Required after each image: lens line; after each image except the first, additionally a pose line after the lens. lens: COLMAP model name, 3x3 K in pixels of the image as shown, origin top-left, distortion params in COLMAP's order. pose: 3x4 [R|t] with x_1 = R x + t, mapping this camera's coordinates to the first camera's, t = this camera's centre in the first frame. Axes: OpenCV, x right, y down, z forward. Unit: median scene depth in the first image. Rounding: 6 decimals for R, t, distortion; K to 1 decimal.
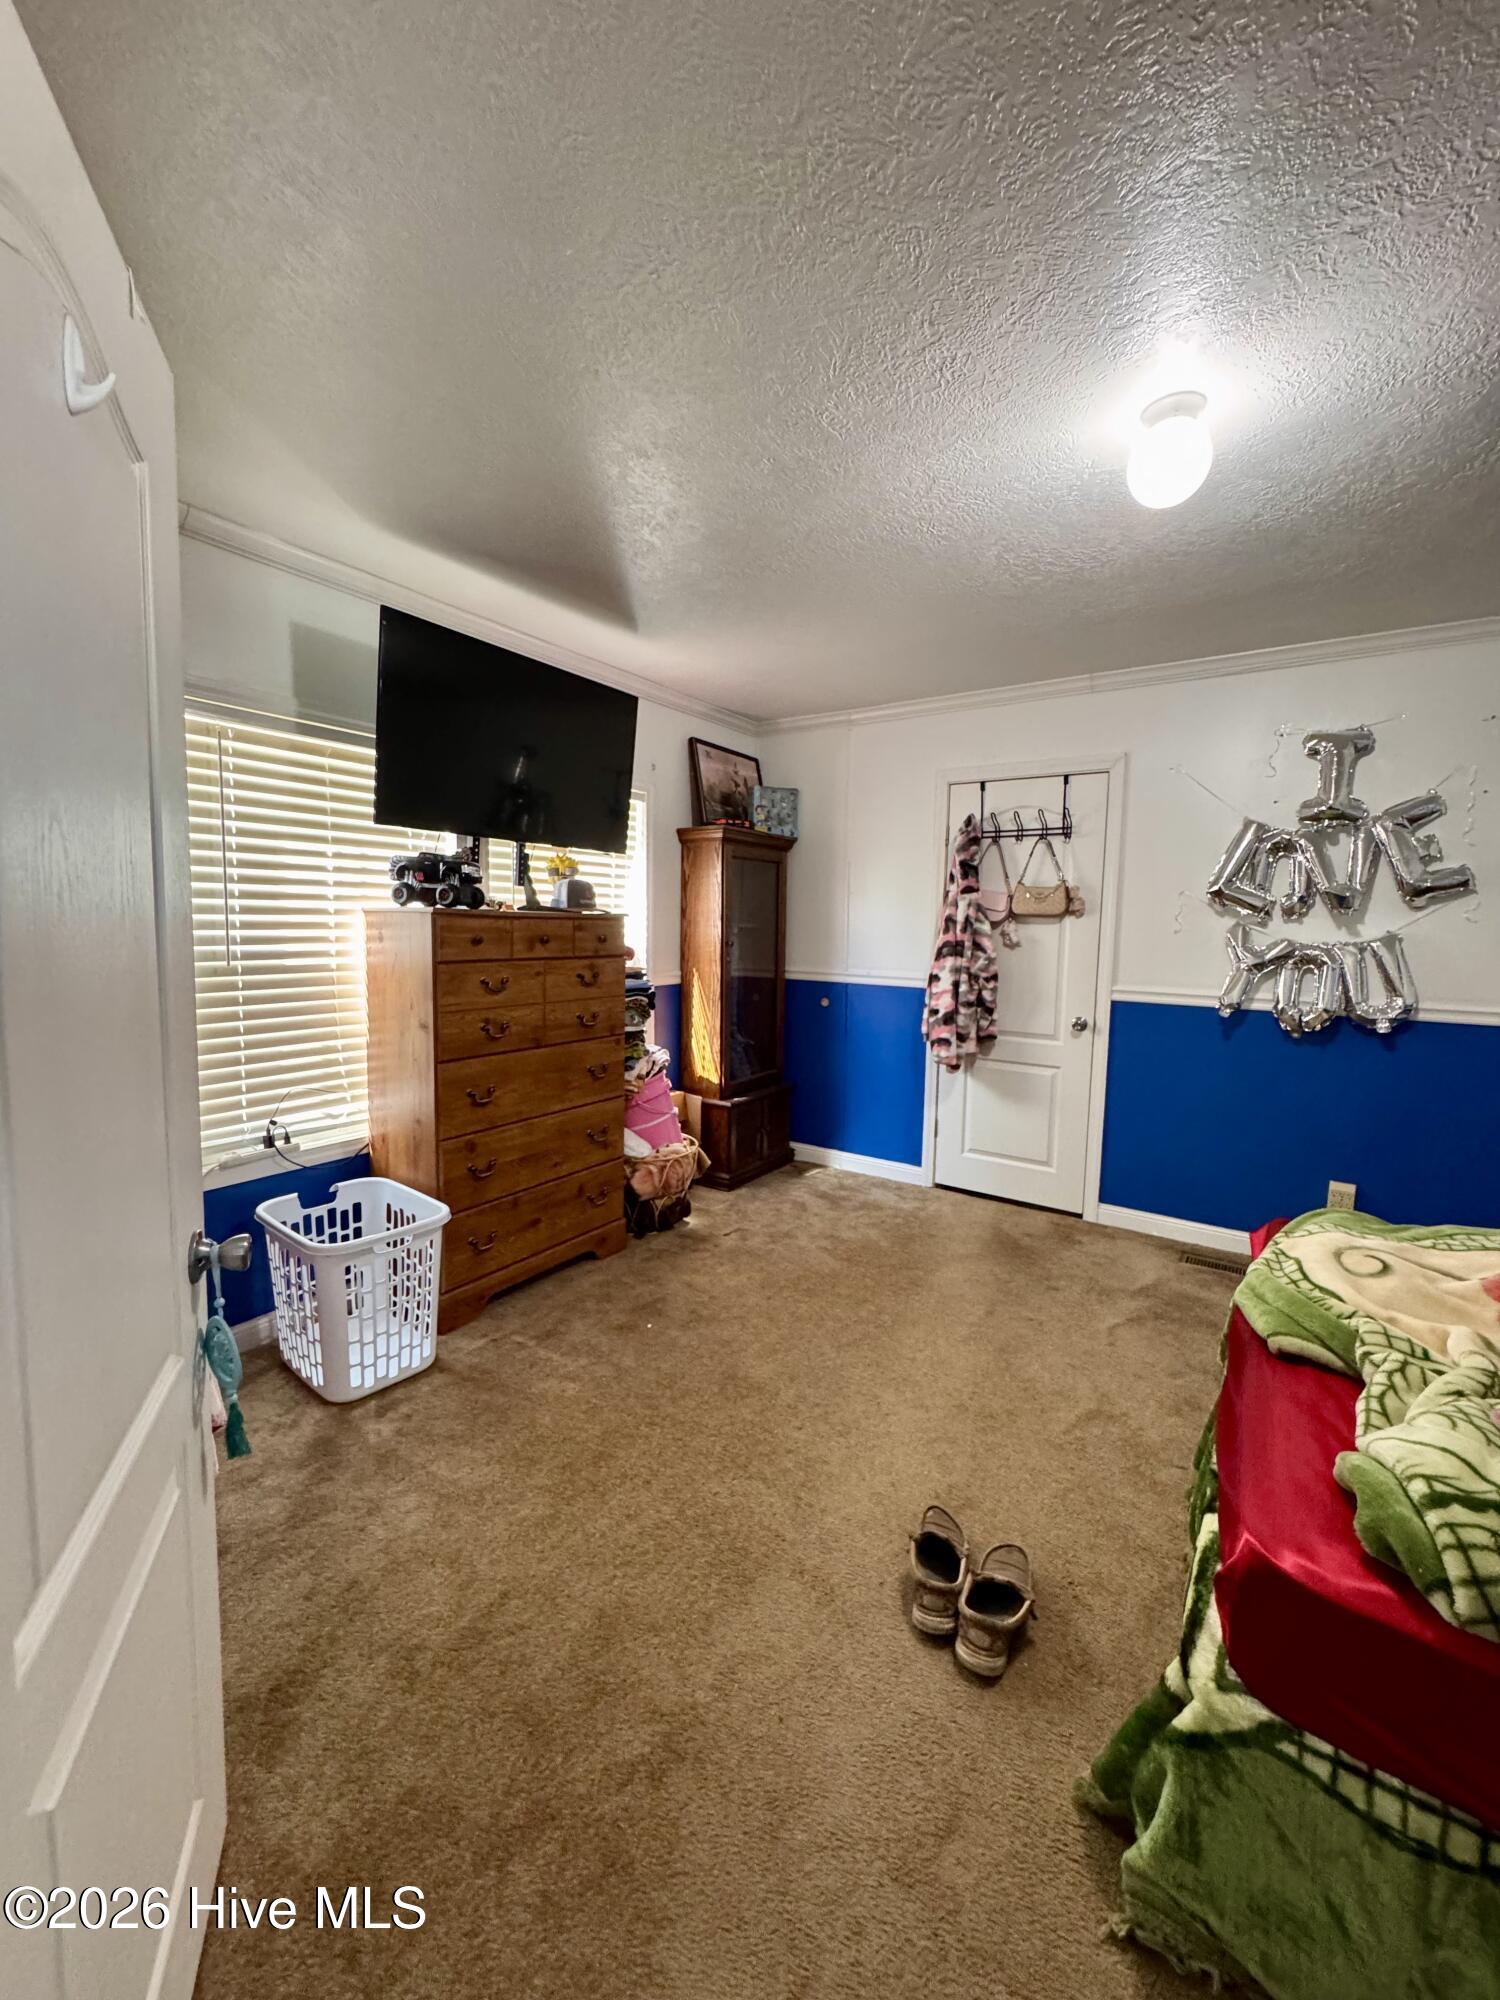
lens RADIAL K [[798.8, 0, 753.6], [0, 798.8, 998.4], [0, 0, 1]] dist [-0.004121, 0.001113]
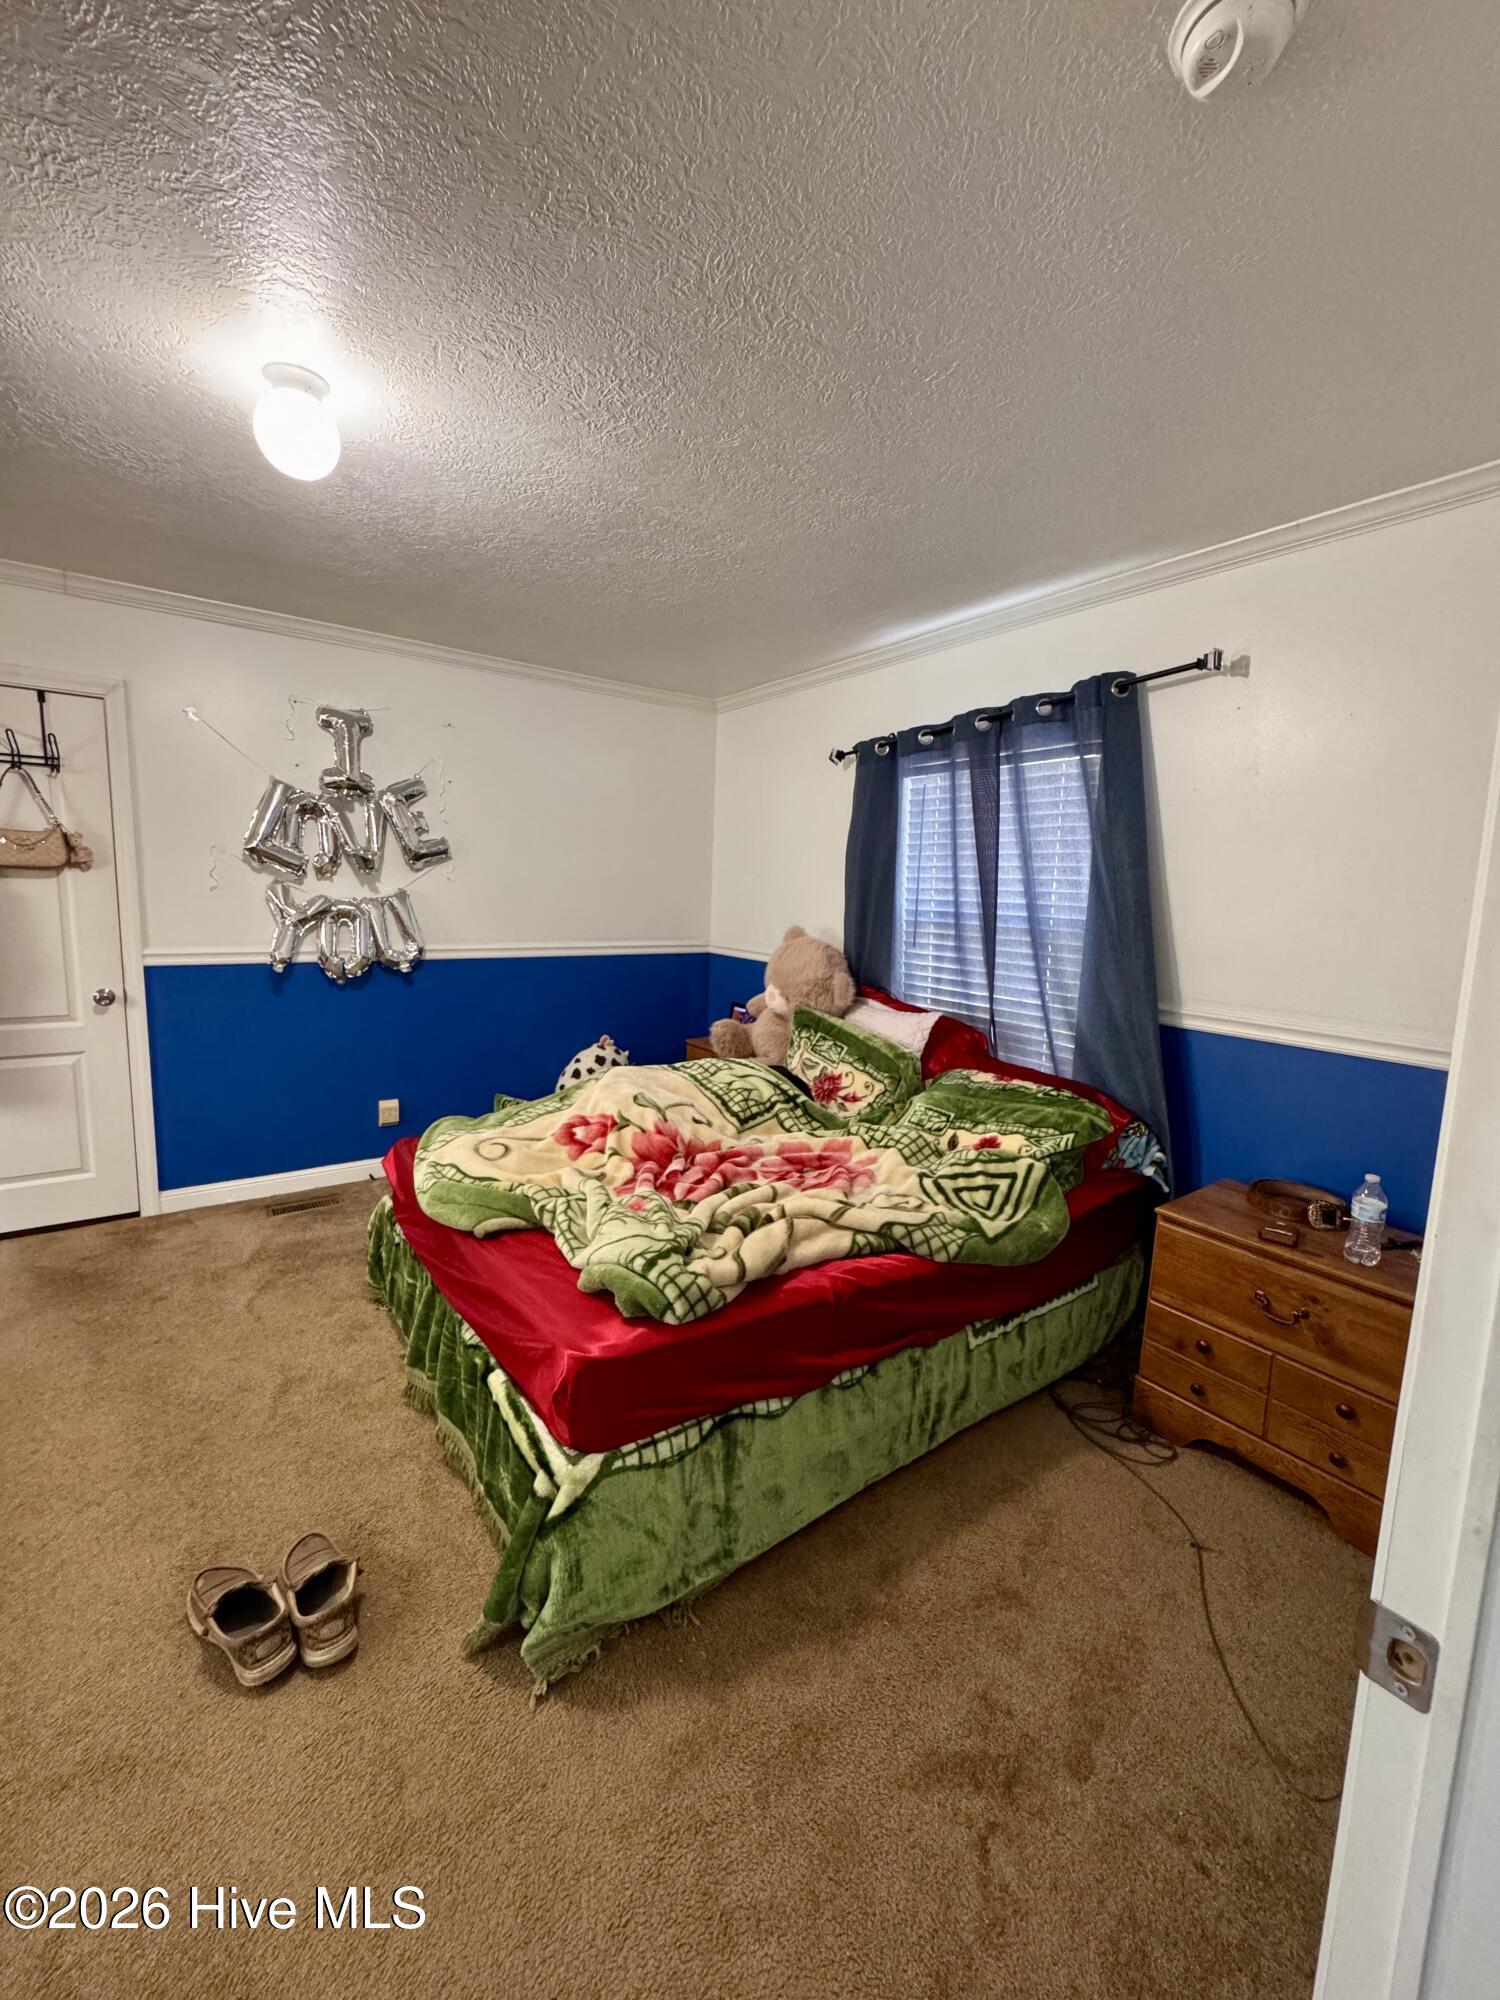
lens RADIAL K [[798.8, 0, 753.6], [0, 798.8, 998.4], [0, 0, 1]] dist [-0.004121, 0.001113]
pose [[0.346847, -0.135223, 0.928123, -0.169396], [0.062846, 0.990679, 0.120852, -0.031305], [-0.935814, 0.016411, 0.352112, 0.069415]]
